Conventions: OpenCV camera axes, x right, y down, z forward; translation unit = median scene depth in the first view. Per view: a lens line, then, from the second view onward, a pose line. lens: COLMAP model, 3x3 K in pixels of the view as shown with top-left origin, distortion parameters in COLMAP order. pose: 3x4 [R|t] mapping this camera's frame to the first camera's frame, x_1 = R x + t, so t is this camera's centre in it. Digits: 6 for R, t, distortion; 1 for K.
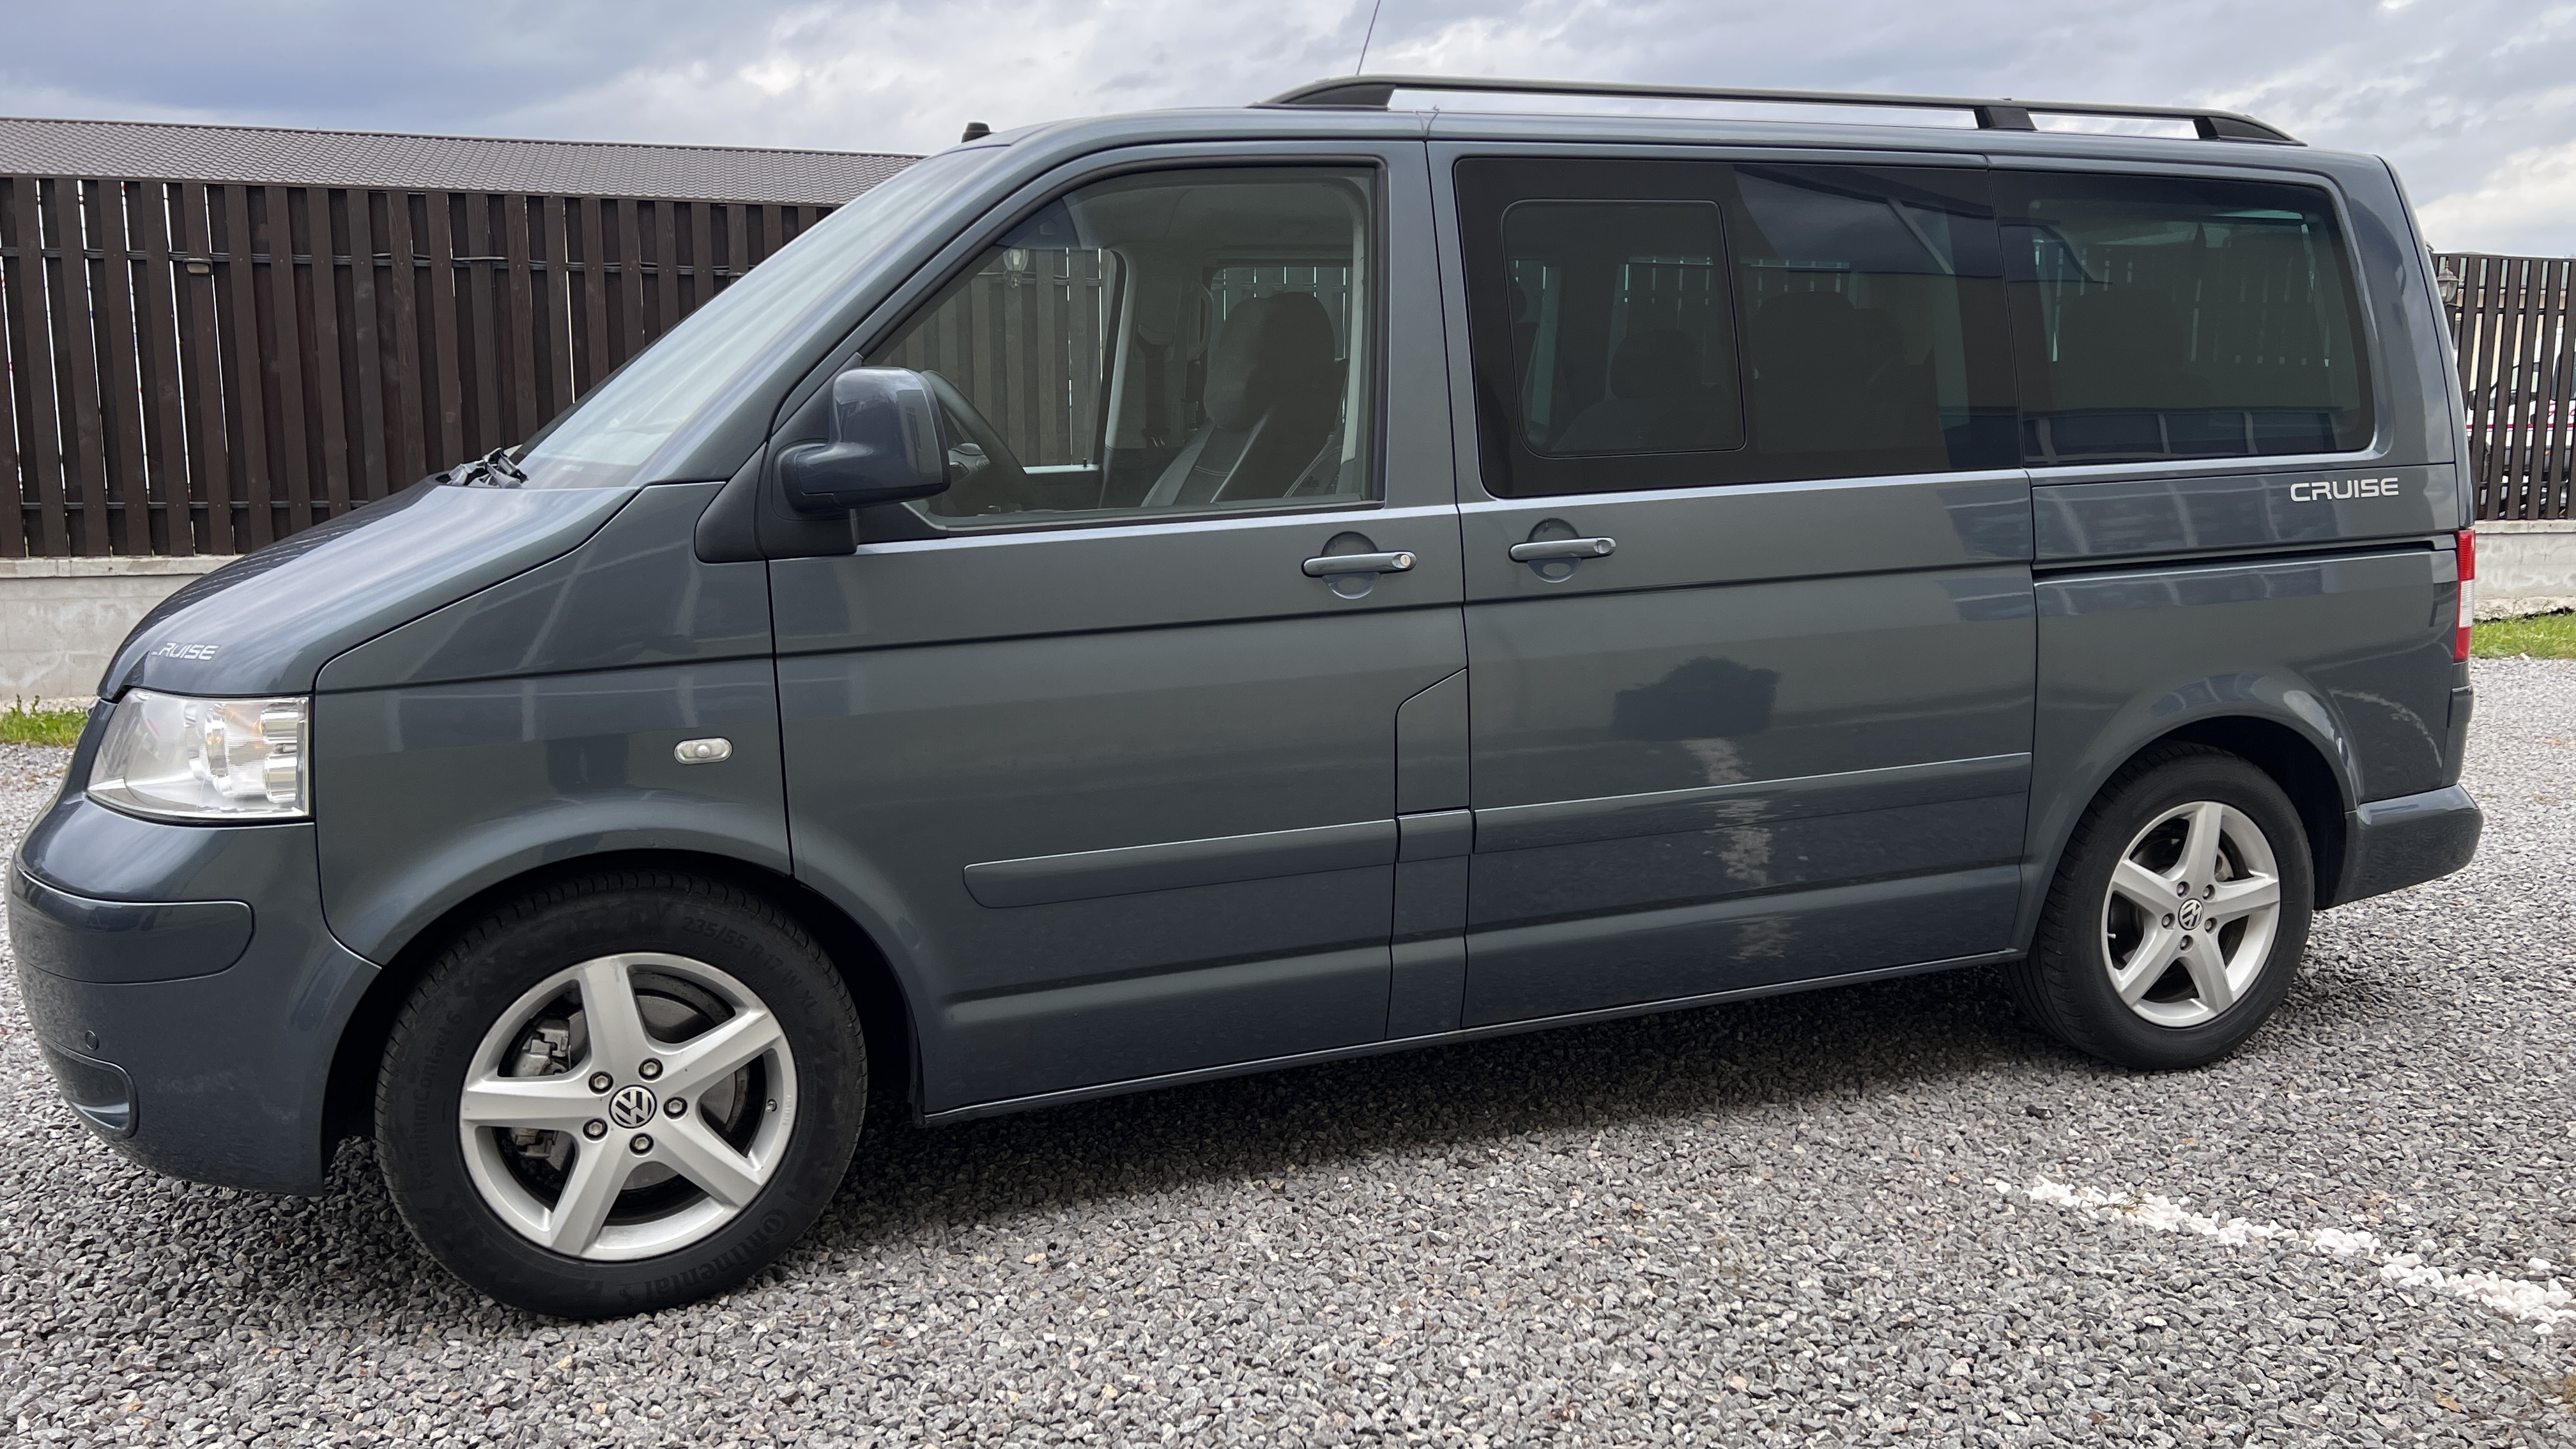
lens RADIAL K [[1944.6, 0, 1285.1], [0, 1944.6, 704.7], [0, 0, 1]] dist [0.053569, -0.054499]
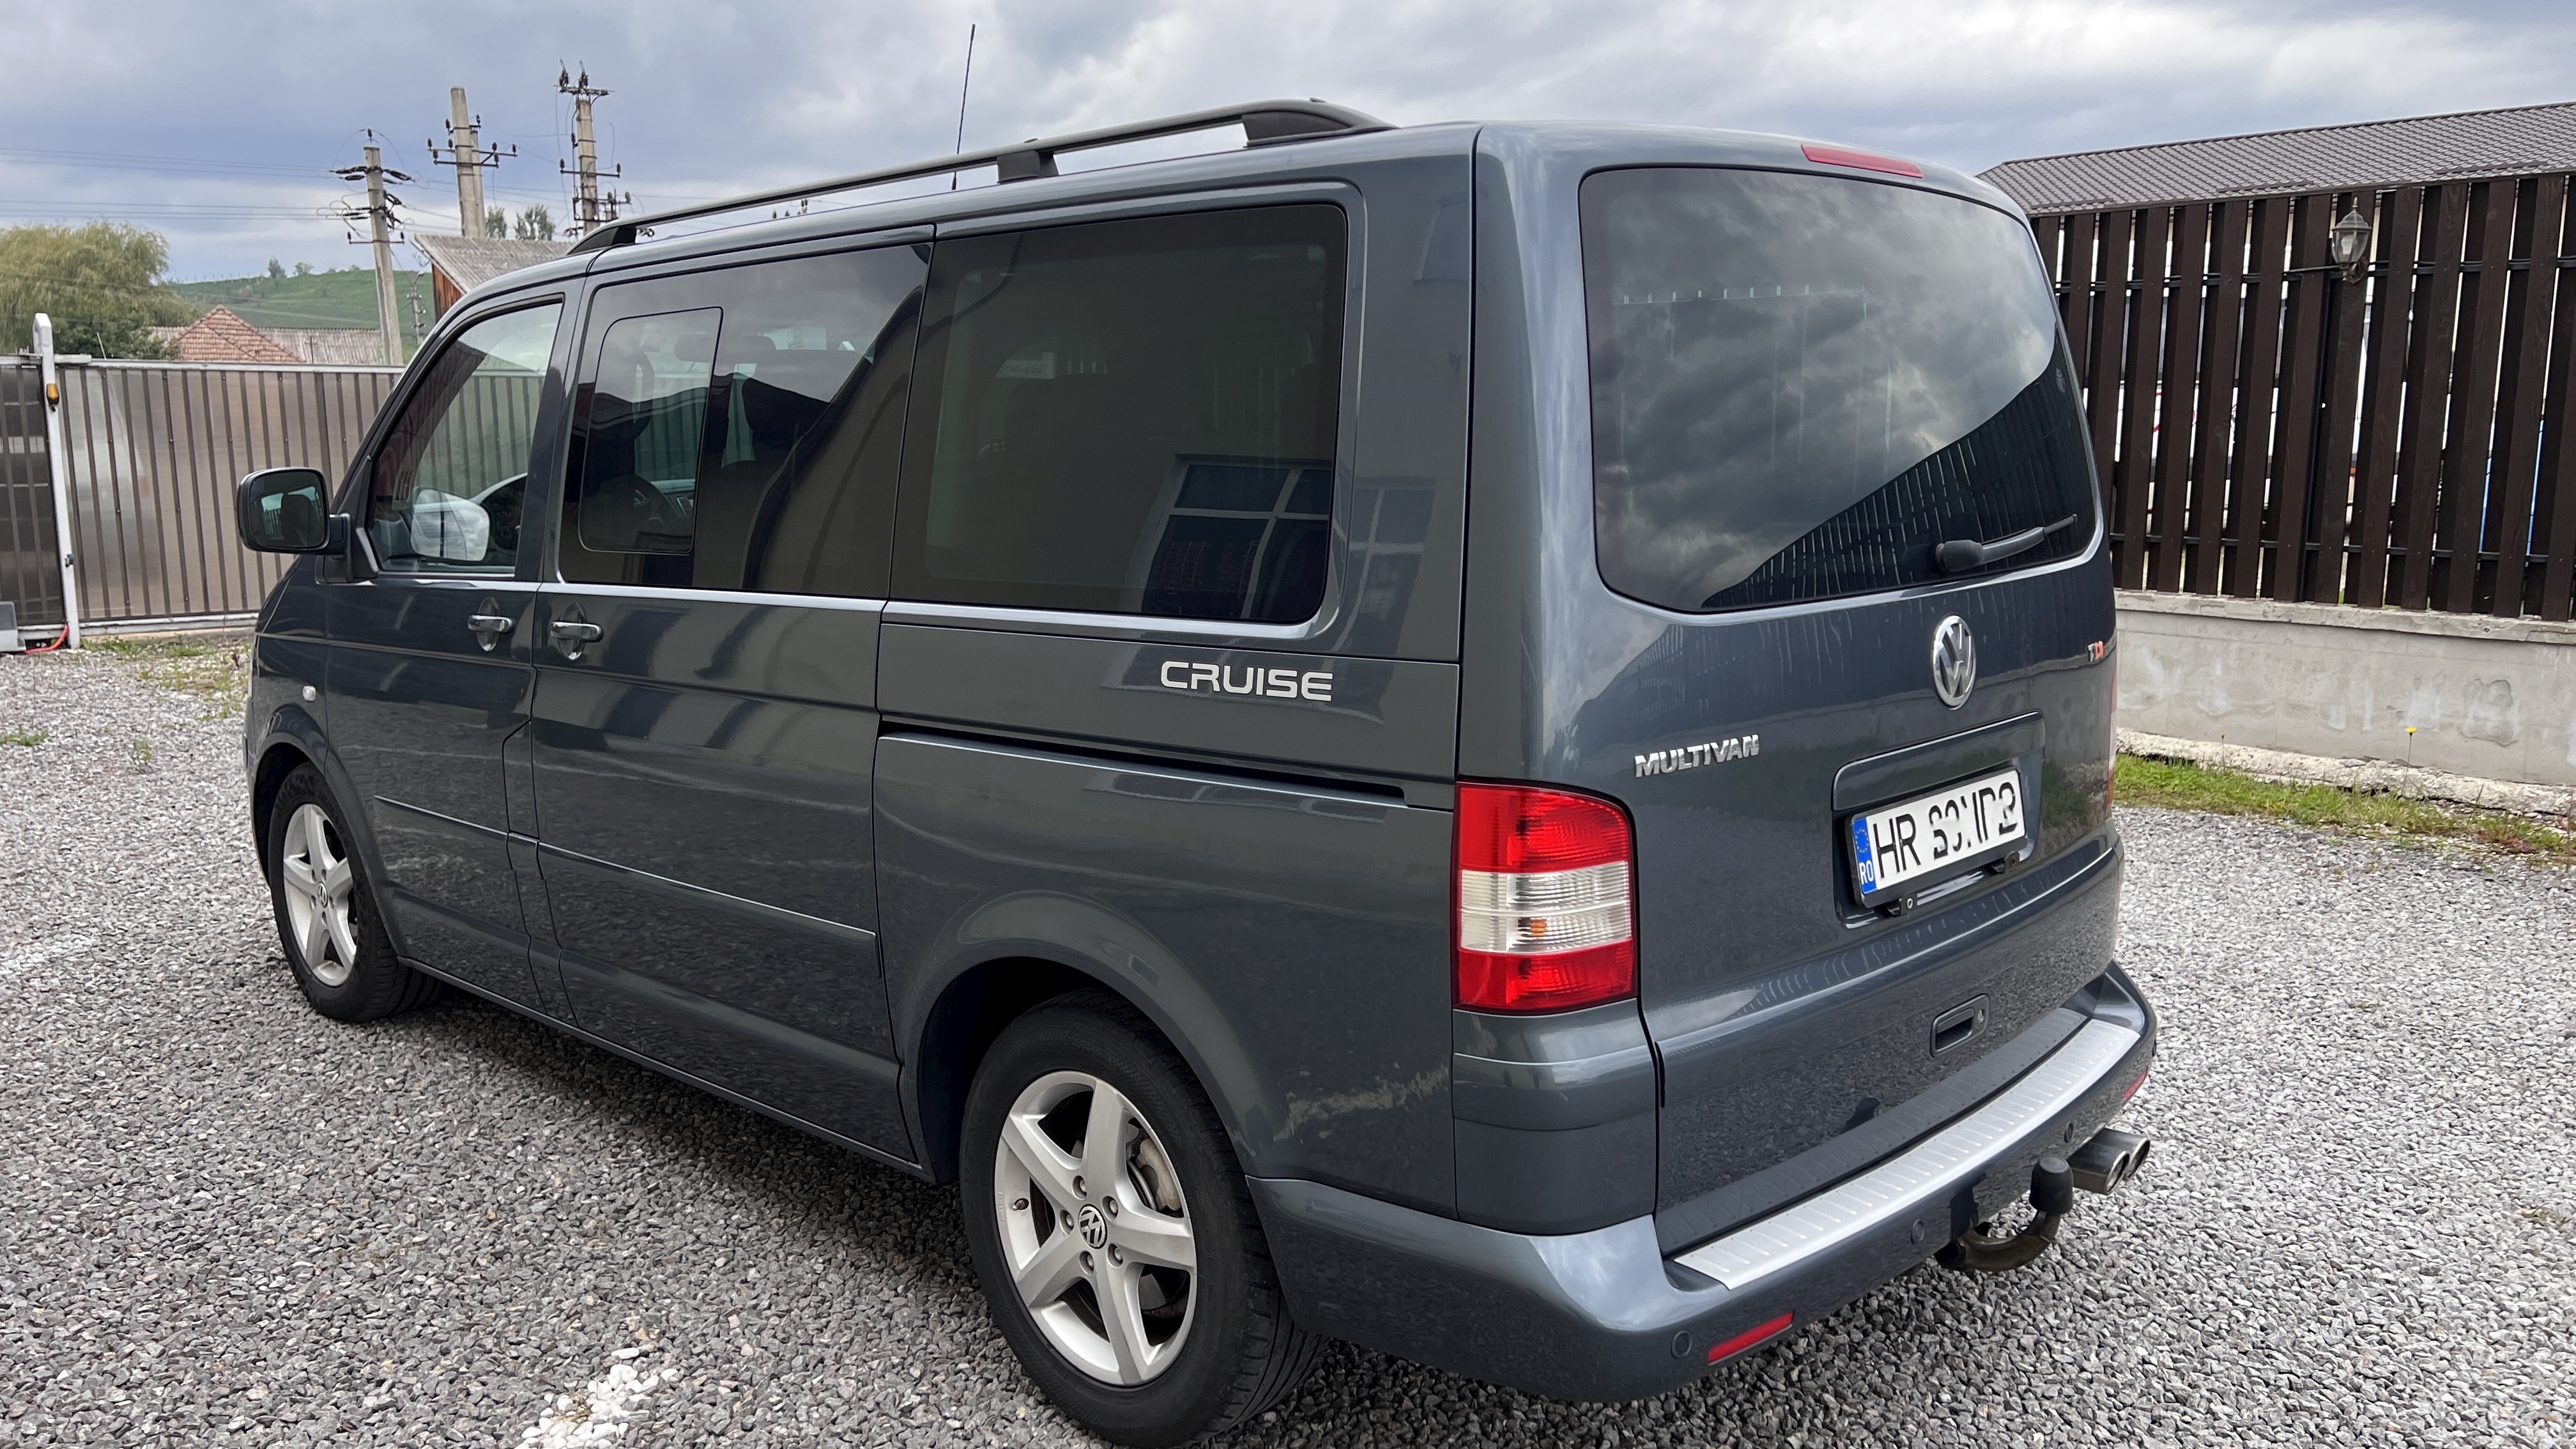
lens RADIAL K [[1944.6, 0, 1307.4], [0, 1944.6, 734.1], [0, 0, 1]] dist [0.053569, -0.054499]
pose [[0.419517, 0.148643, -0.895495, 1.133677], [-0.126234, 0.986470, 0.104607, -0.163119], [0.898927, 0.069157, 0.432605, 0.752099]]
